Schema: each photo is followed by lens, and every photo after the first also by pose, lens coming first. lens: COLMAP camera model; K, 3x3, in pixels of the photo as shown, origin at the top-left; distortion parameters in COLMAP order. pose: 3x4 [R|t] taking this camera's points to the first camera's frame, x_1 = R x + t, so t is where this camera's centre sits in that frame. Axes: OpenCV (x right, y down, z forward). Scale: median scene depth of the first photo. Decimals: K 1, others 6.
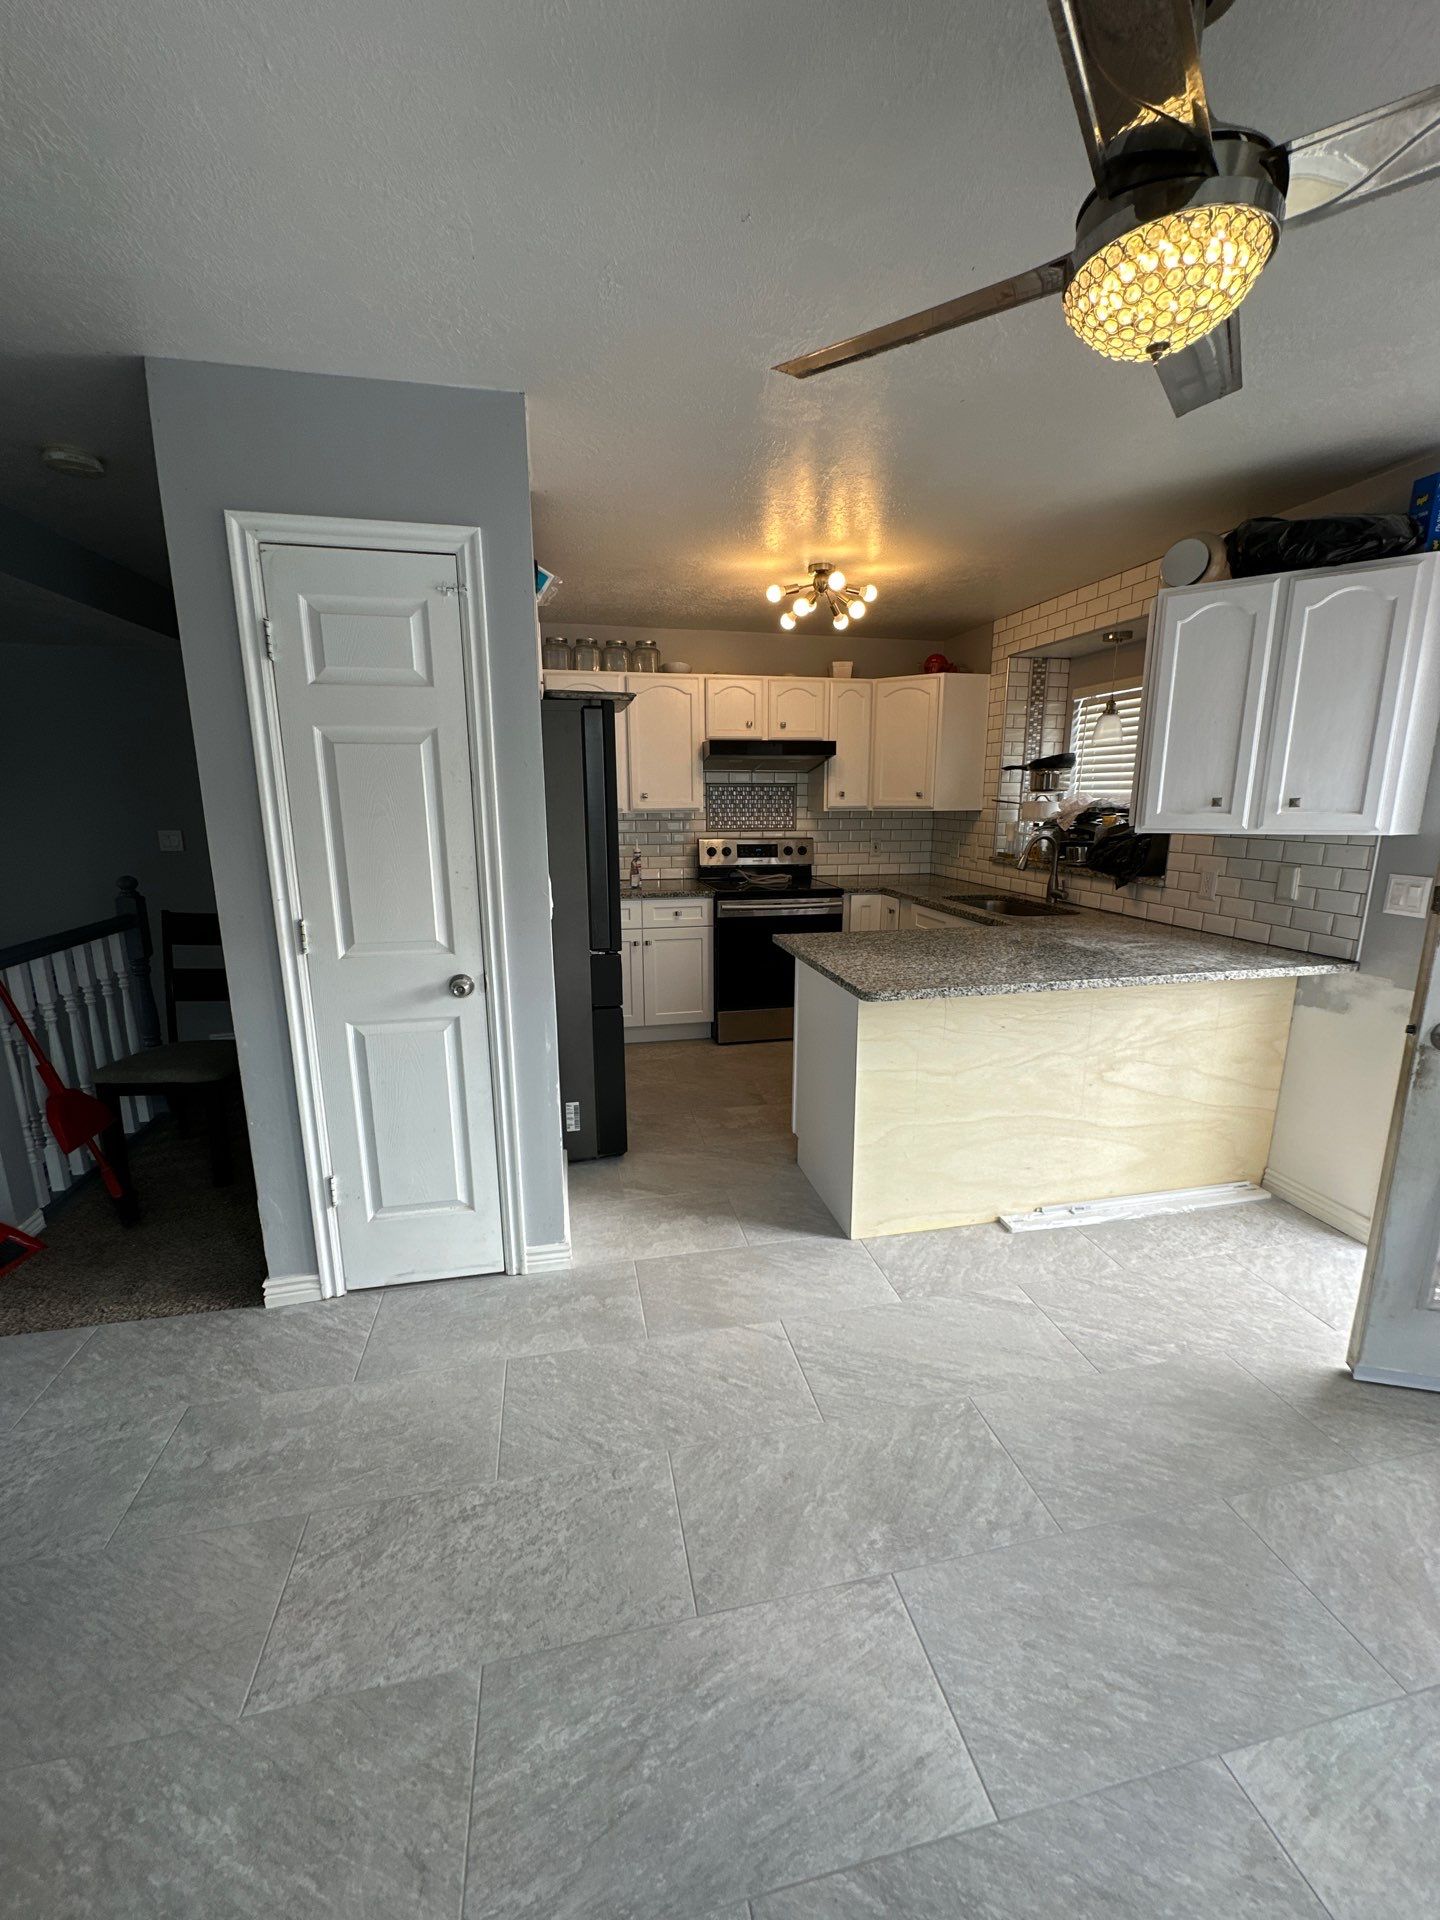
lens RADIAL K [[766.7, 0, 732.7], [0, 766.7, 952.8], [0, 0, 1]] dist [-0.003408, 0.001198]
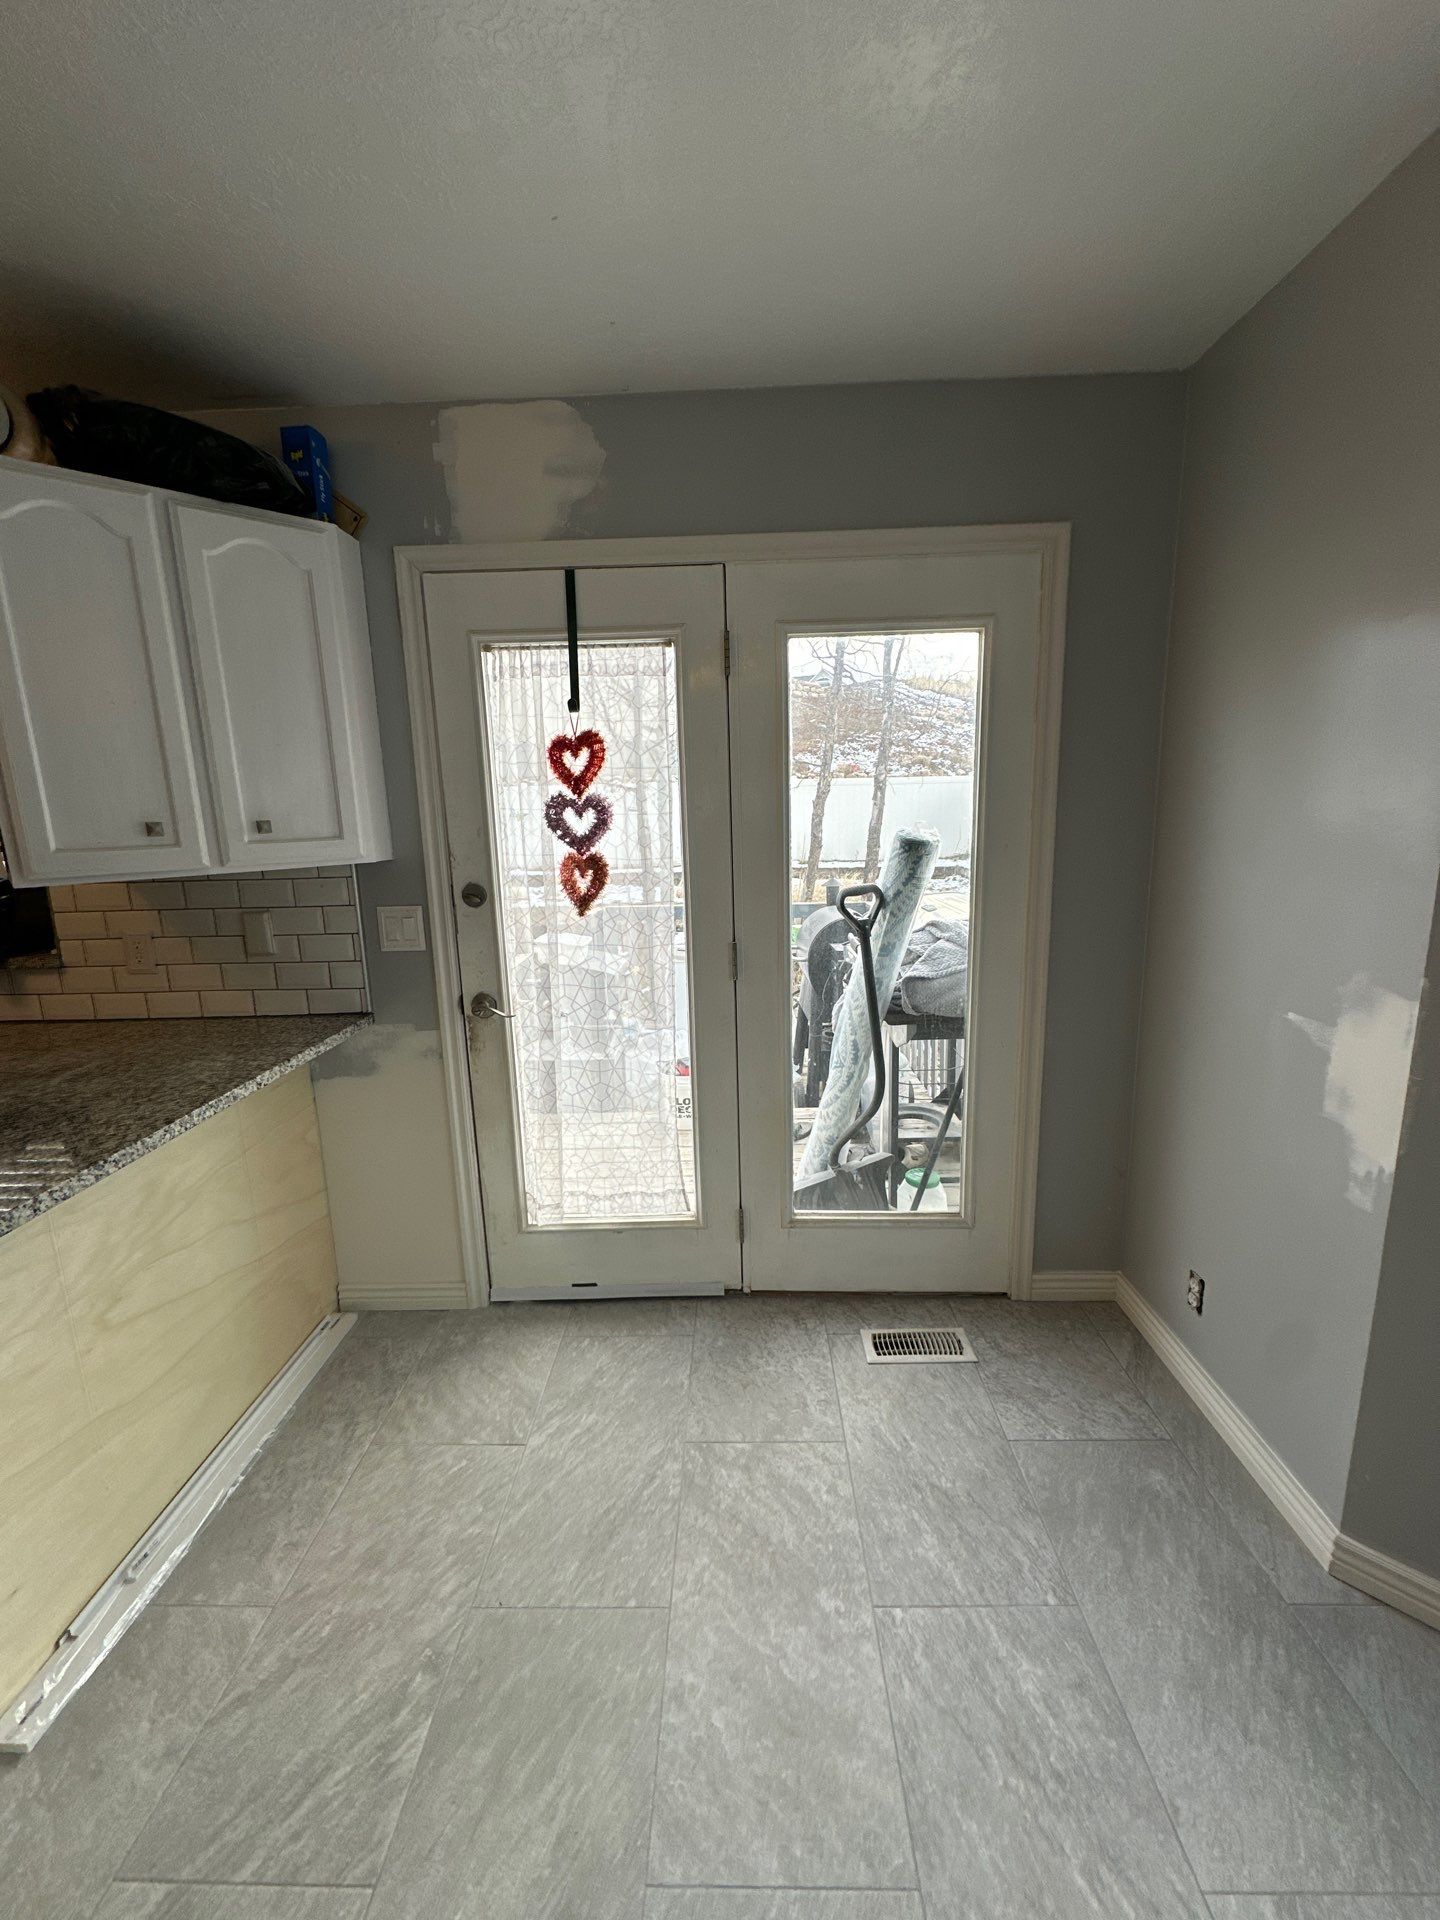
lens RADIAL K [[766.7, 0, 721.6], [0, 766.7, 967.6], [0, 0, 1]] dist [-0.003408, 0.001198]
pose [[0.250499, -0.192445, 0.948797, 0.120495], [0.220221, 0.965678, 0.137727, -0.068024], [-0.942737, 0.174445, 0.284282, 0.387134]]
